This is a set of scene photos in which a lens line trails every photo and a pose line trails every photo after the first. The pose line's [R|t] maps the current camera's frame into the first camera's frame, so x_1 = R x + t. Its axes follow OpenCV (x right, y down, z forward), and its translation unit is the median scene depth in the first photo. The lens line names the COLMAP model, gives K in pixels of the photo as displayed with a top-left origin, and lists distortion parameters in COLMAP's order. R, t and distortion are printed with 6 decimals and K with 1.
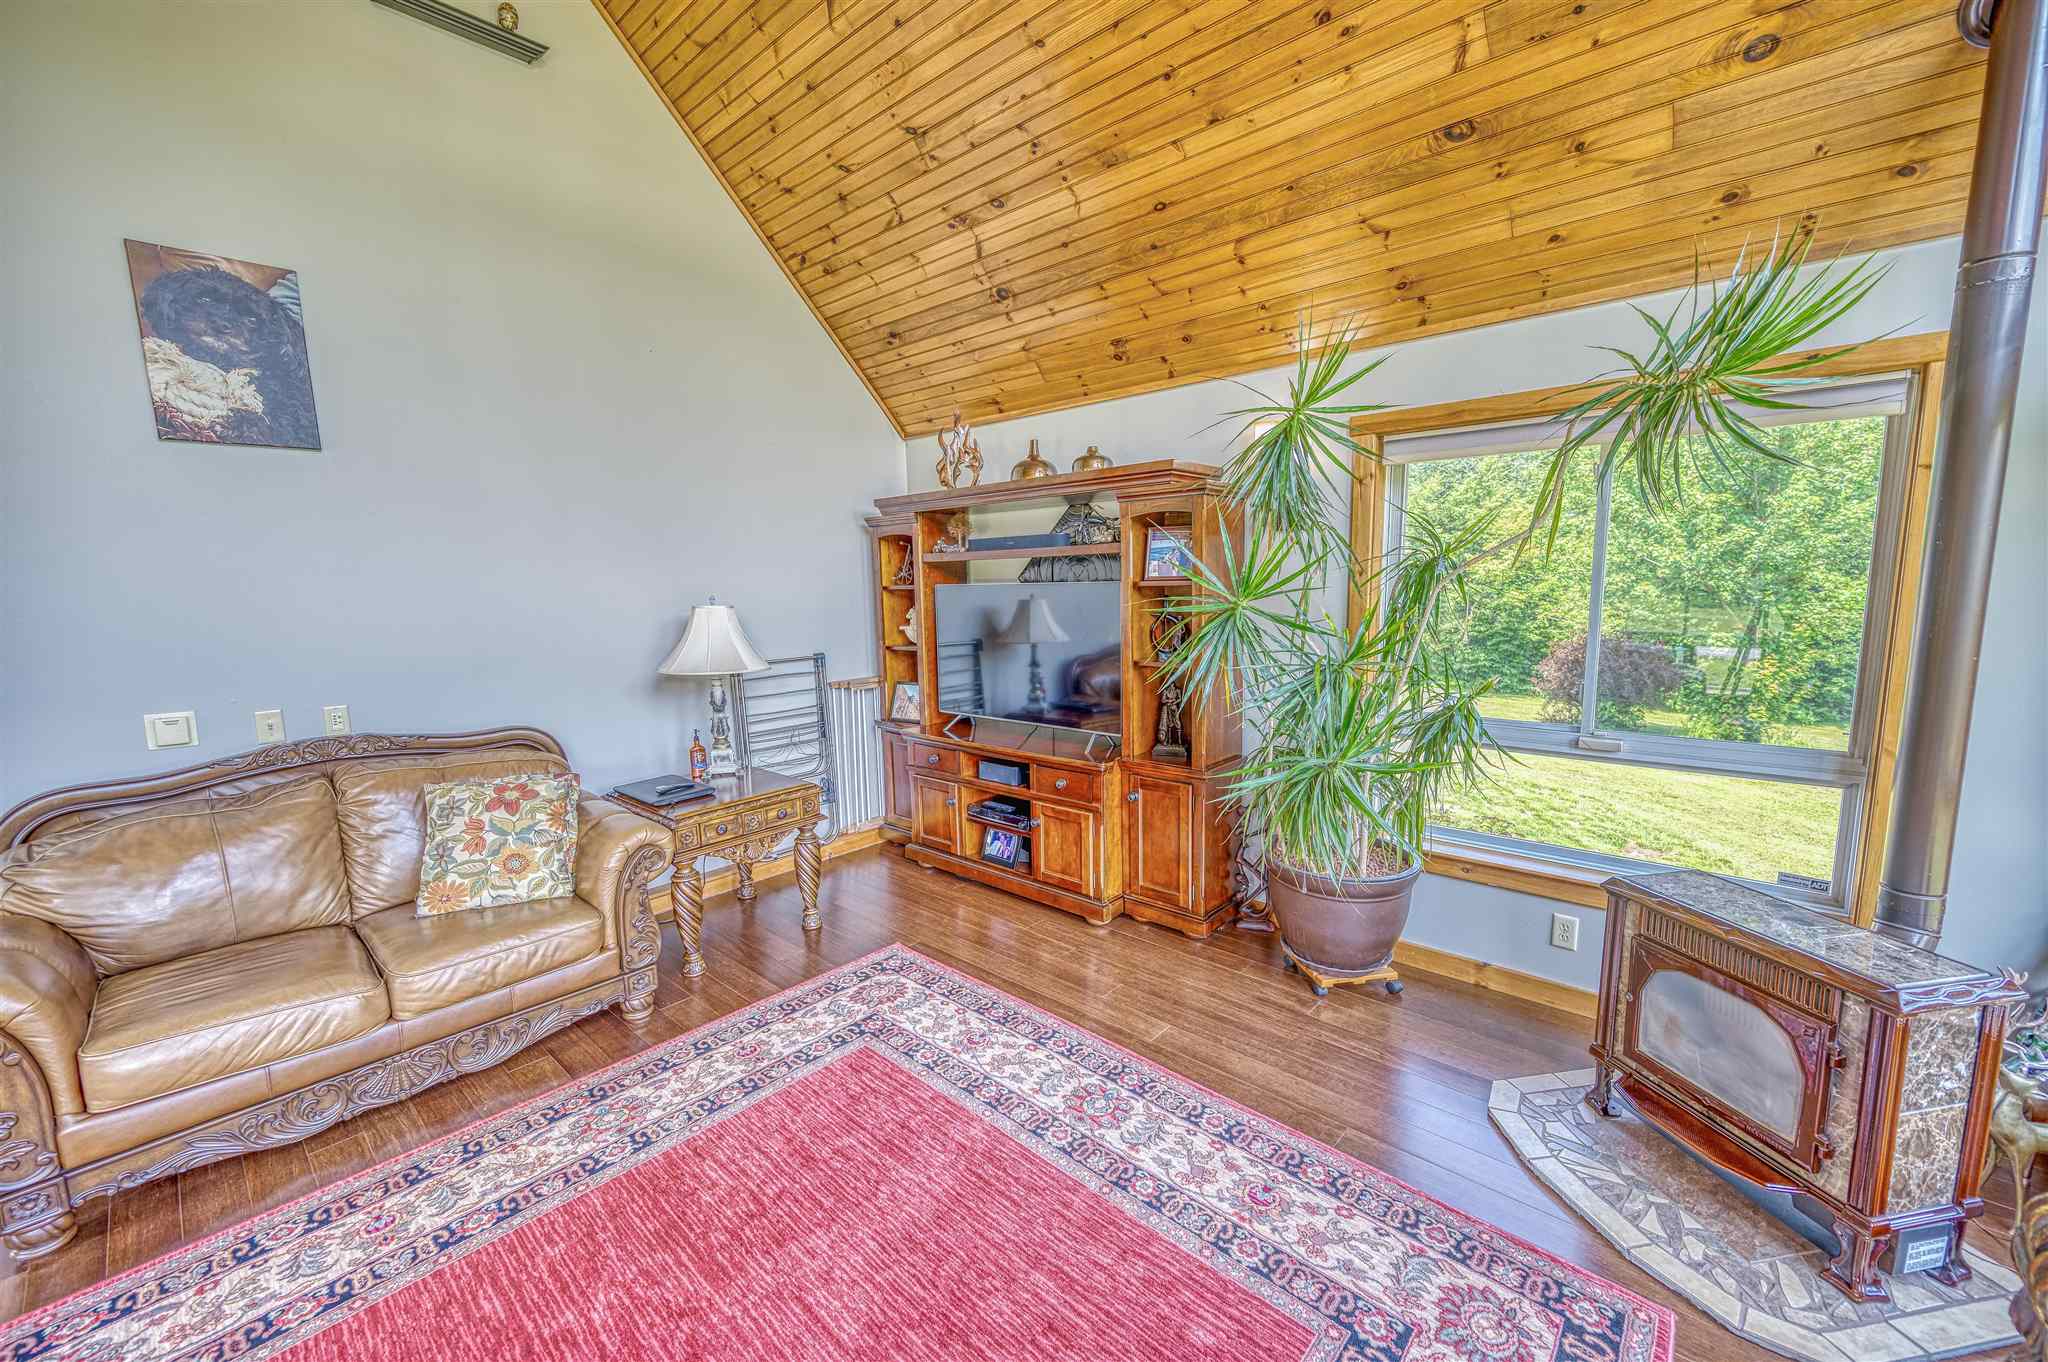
lens RADIAL K [[801.2, 0, 1025.5], [0, 801.2, 688.1], [0, 0, 1]] dist [-0.001830, -0.000534]
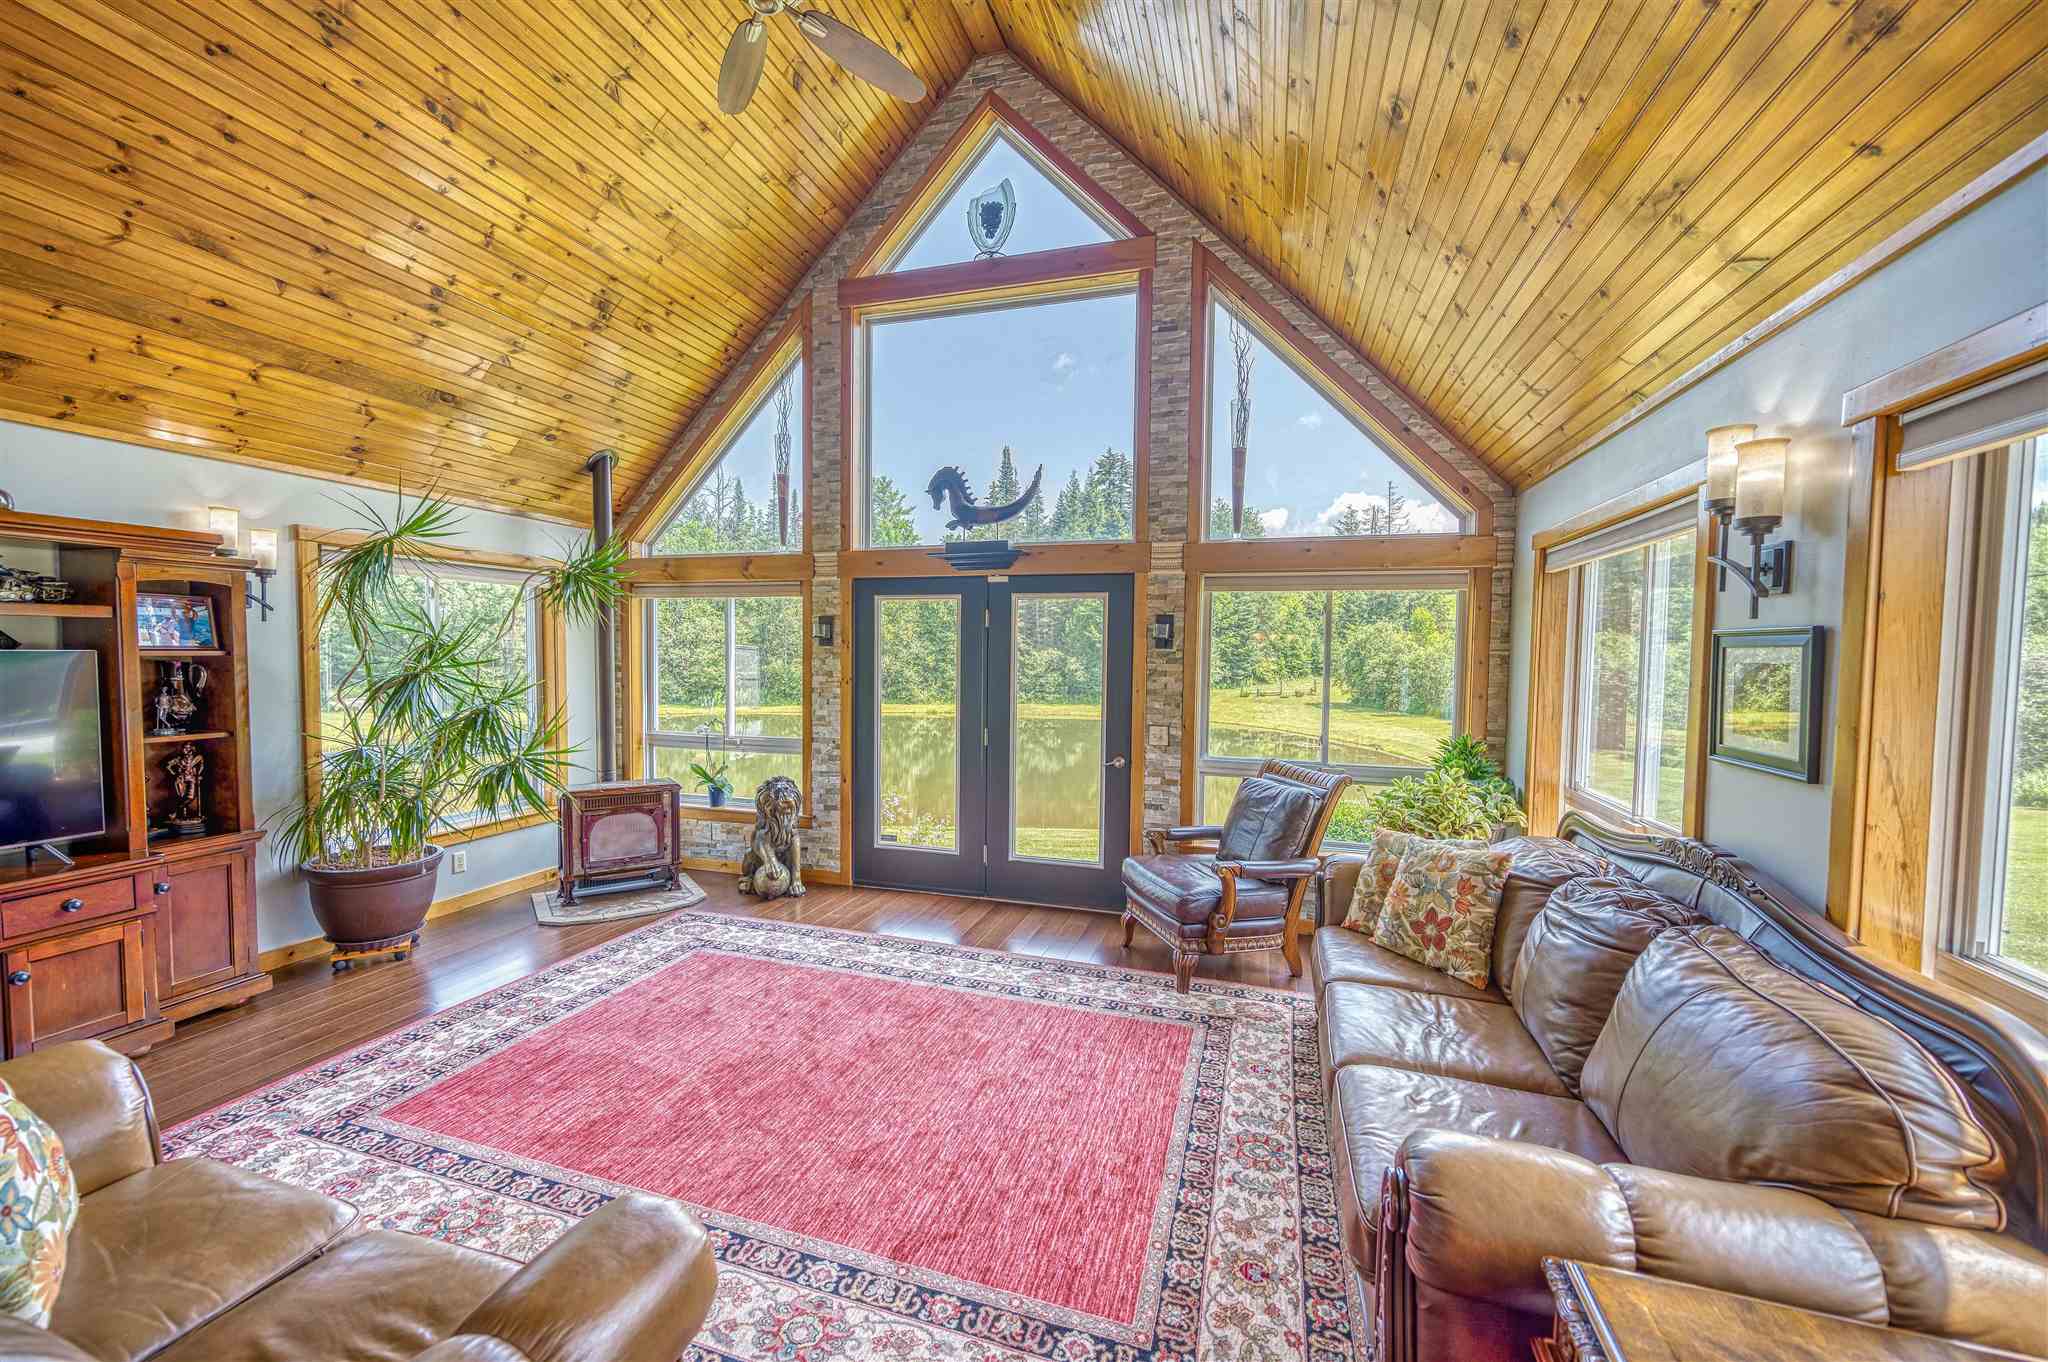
lens RADIAL K [[801.2, 0, 1013.2], [0, 801.2, 676.7], [0, 0, 1]] dist [-0.001830, -0.000534]
pose [[-0.417540, -0.009690, 0.908607, -1.706496], [0.127541, 0.989419, 0.069162, -0.062582], [-0.899663, 0.144763, -0.411886, 0.761322]]
